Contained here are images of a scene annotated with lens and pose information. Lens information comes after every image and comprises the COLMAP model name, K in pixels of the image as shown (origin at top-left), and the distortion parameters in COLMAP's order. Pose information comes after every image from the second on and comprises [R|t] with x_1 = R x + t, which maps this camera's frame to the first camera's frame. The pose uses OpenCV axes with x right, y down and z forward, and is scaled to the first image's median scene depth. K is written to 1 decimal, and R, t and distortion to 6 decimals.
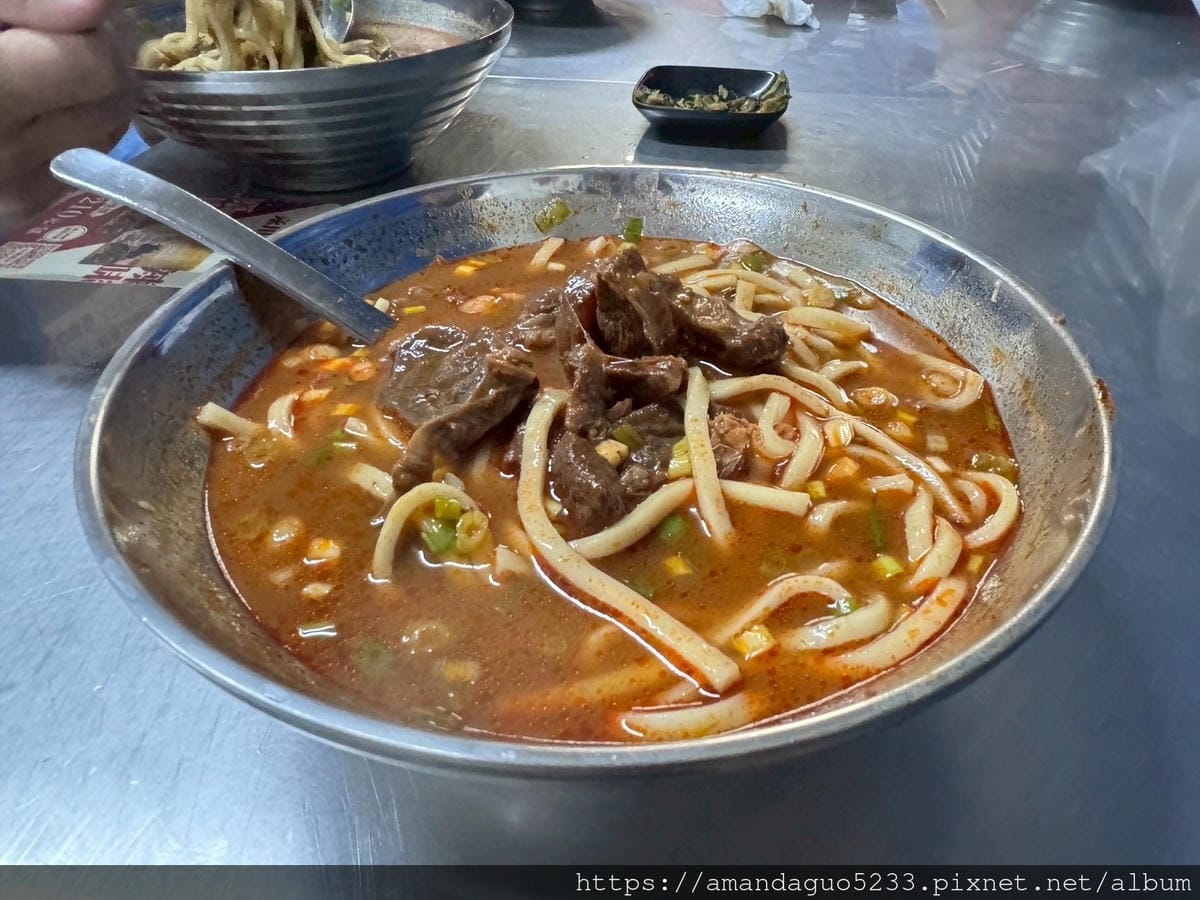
lens RADIAL K [[856.9, 0, 653.6], [0, 856.9, 446.7], [0, 0, 1]] dist [-0.003556, 0.002782]
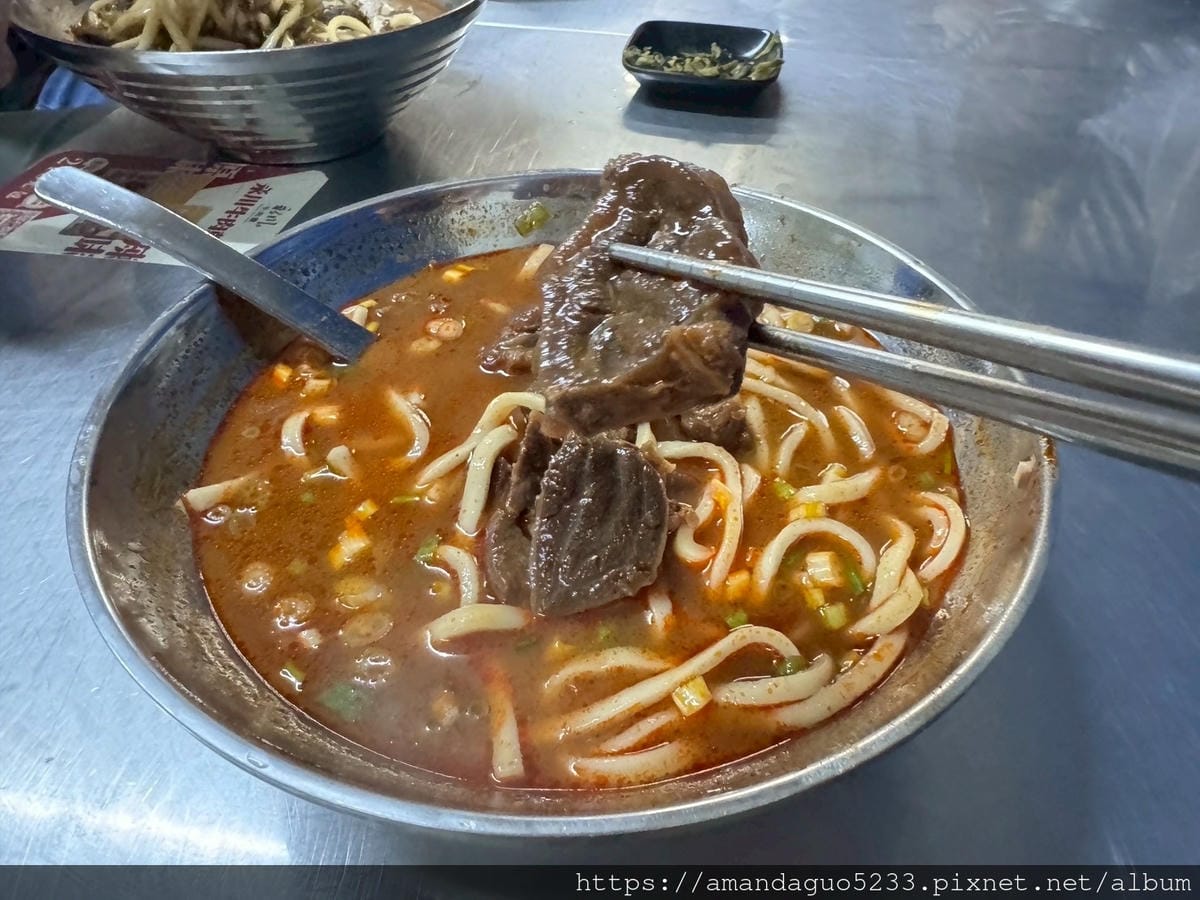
lens RADIAL K [[860.9, 0, 650.4], [0, 860.9, 447.6], [0, 0, 1]] dist [0.002397, -0.002088]
pose [[0.999748, 0.021388, 0.006849, 0.022609], [-0.021894, 0.996133, 0.085086, -0.108544], [-0.005002, -0.085215, 0.996350, -0.036823]]
